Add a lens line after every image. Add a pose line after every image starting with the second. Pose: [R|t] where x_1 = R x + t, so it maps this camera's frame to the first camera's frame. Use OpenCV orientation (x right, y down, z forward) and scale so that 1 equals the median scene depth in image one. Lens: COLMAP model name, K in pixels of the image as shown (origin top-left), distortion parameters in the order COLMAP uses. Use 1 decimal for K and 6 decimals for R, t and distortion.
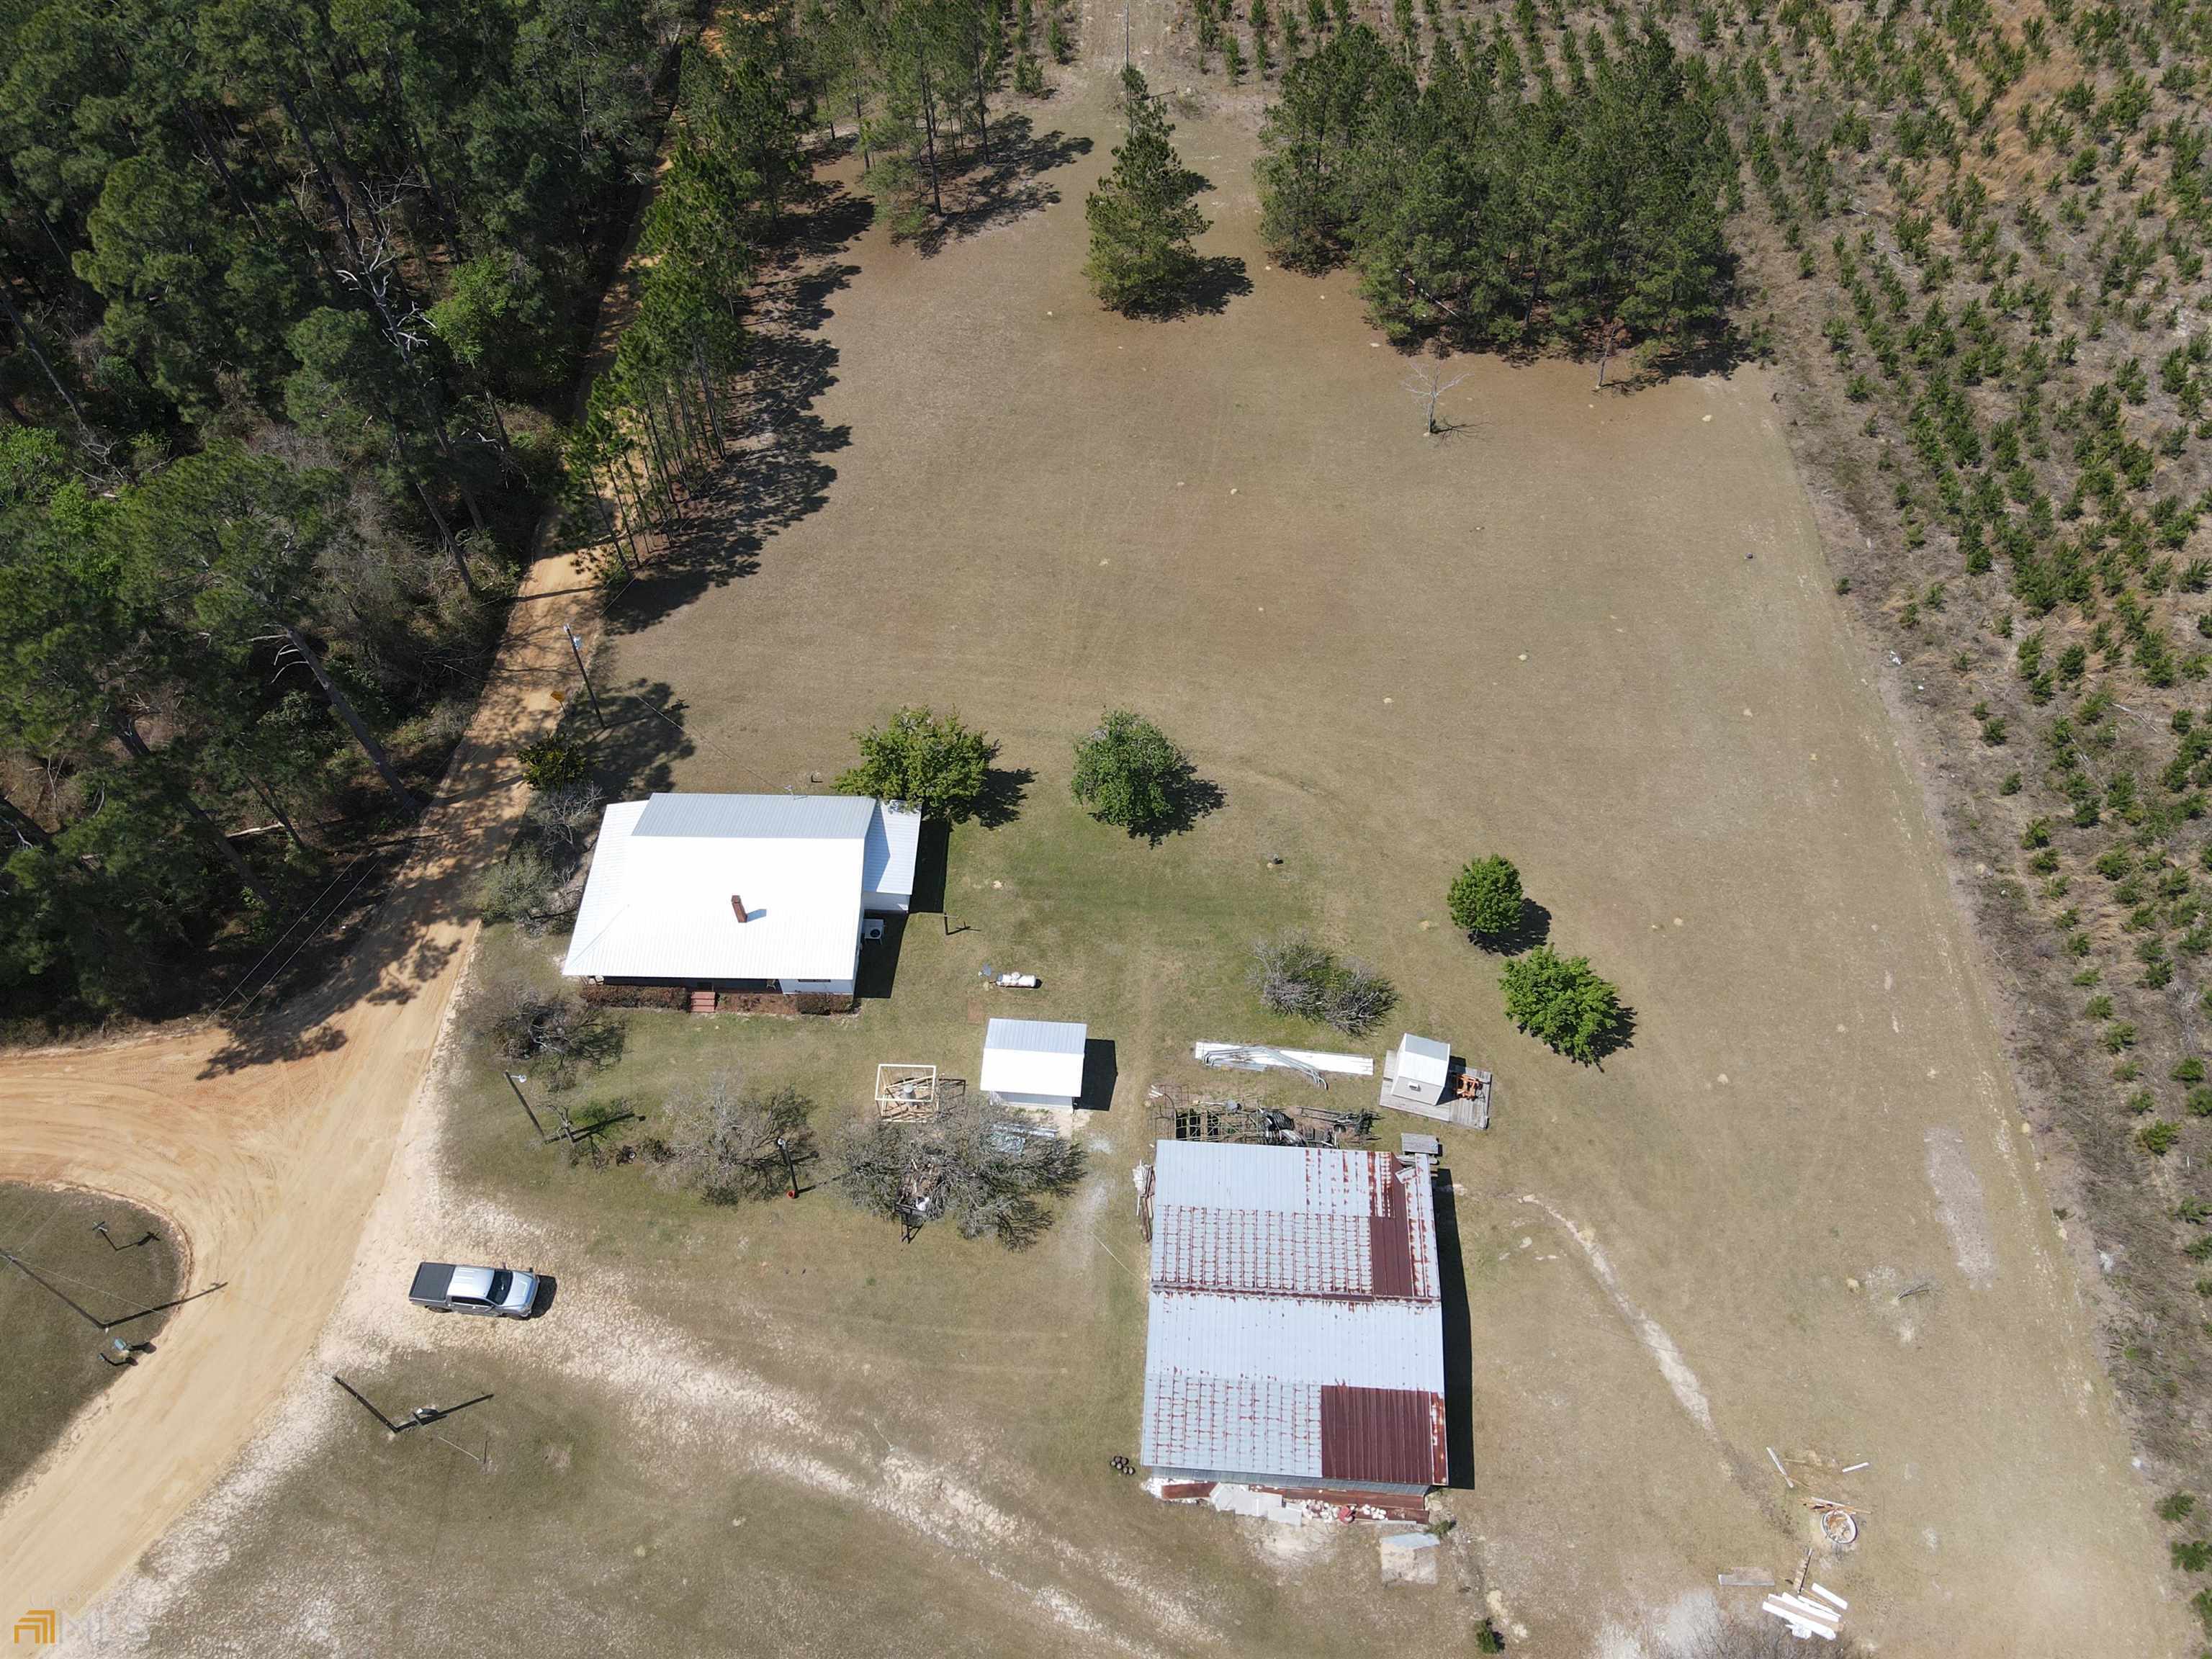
lens RADIAL K [[1598.7, 0, 1110.1], [0, 1598.7, 824.6], [0, 0, 1]] dist [-0.001610, 0.027767]
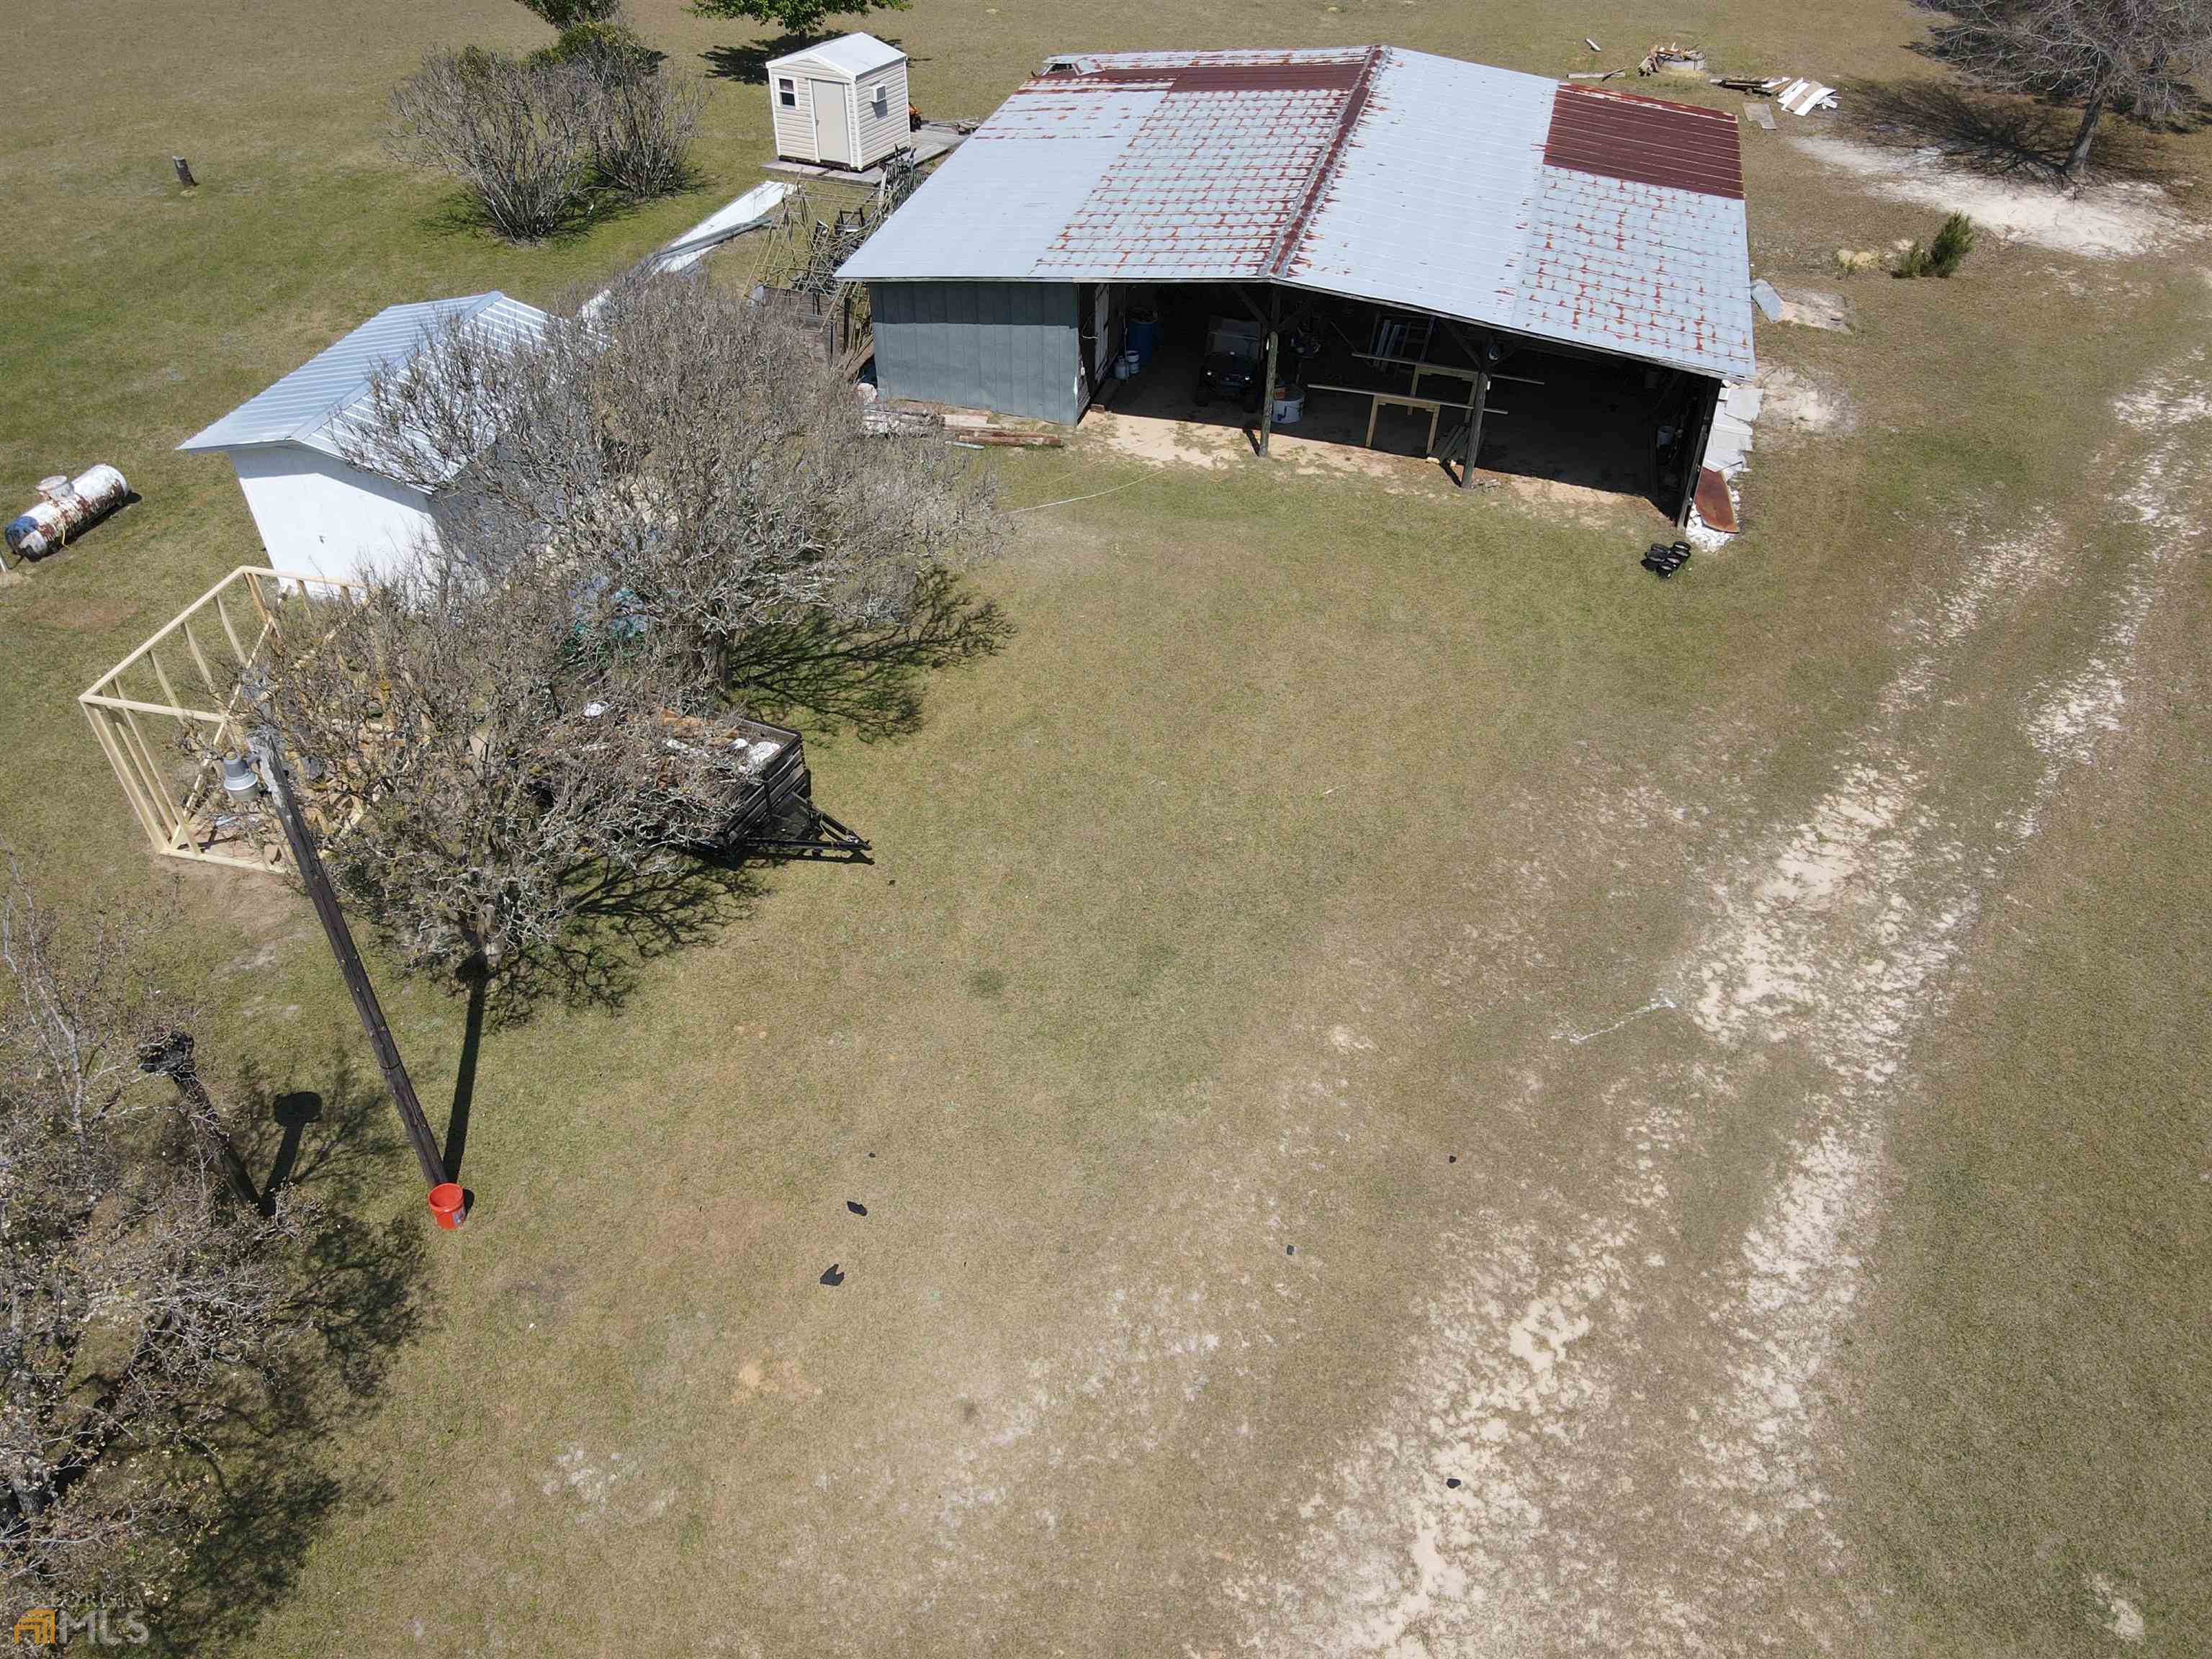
lens RADIAL K [[1609.9, 0, 1111.1], [0, 1609.9, 813.7], [0, 0, 1]] dist [-0.005643, 0.034682]
pose [[0.197362, -0.634879, 0.746978, -0.275730], [0.782489, 0.561035, 0.270096, 0.197873], [-0.590559, 0.531195, 0.607513, 0.742868]]
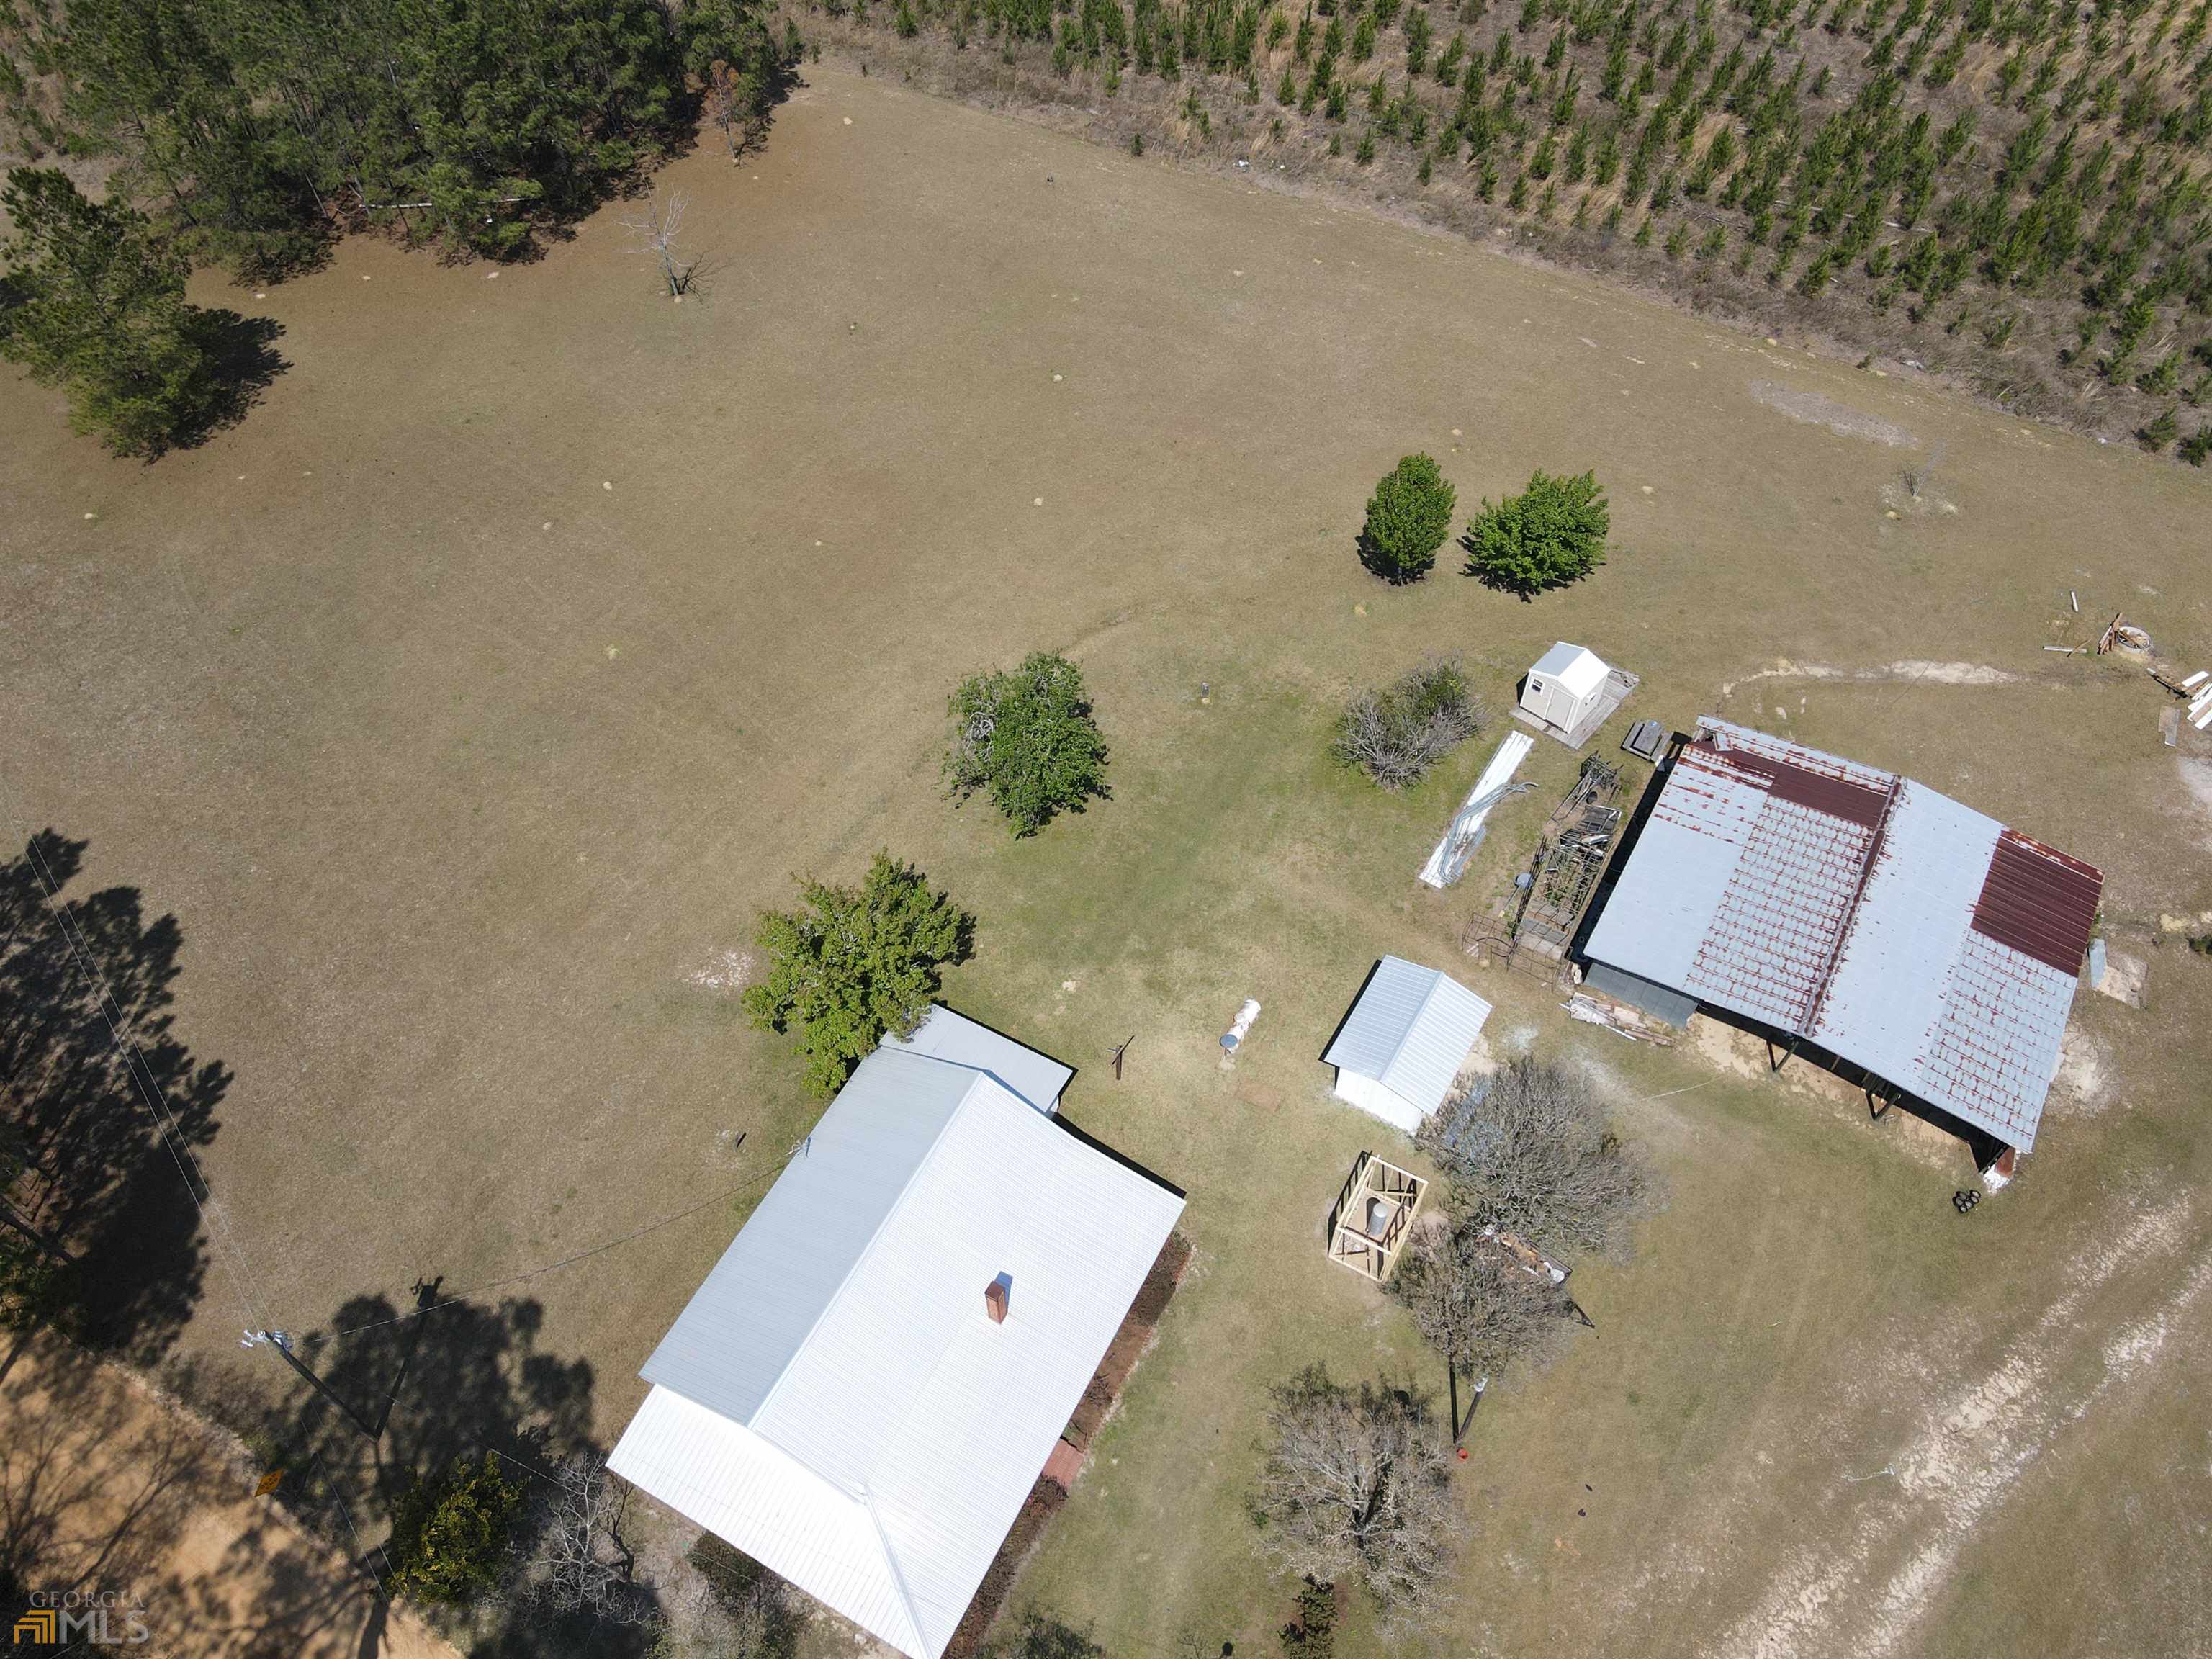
lens RADIAL K [[1616.8, 0, 1110.6], [0, 1616.8, 805.7], [0, 0, 1]] dist [0.016416, -0.011035]
pose [[0.455333, -0.699396, 0.550924, -0.396115], [0.714455, 0.656264, 0.242636, -0.167810], [-0.531250, 0.283130, 0.798506, 0.460502]]
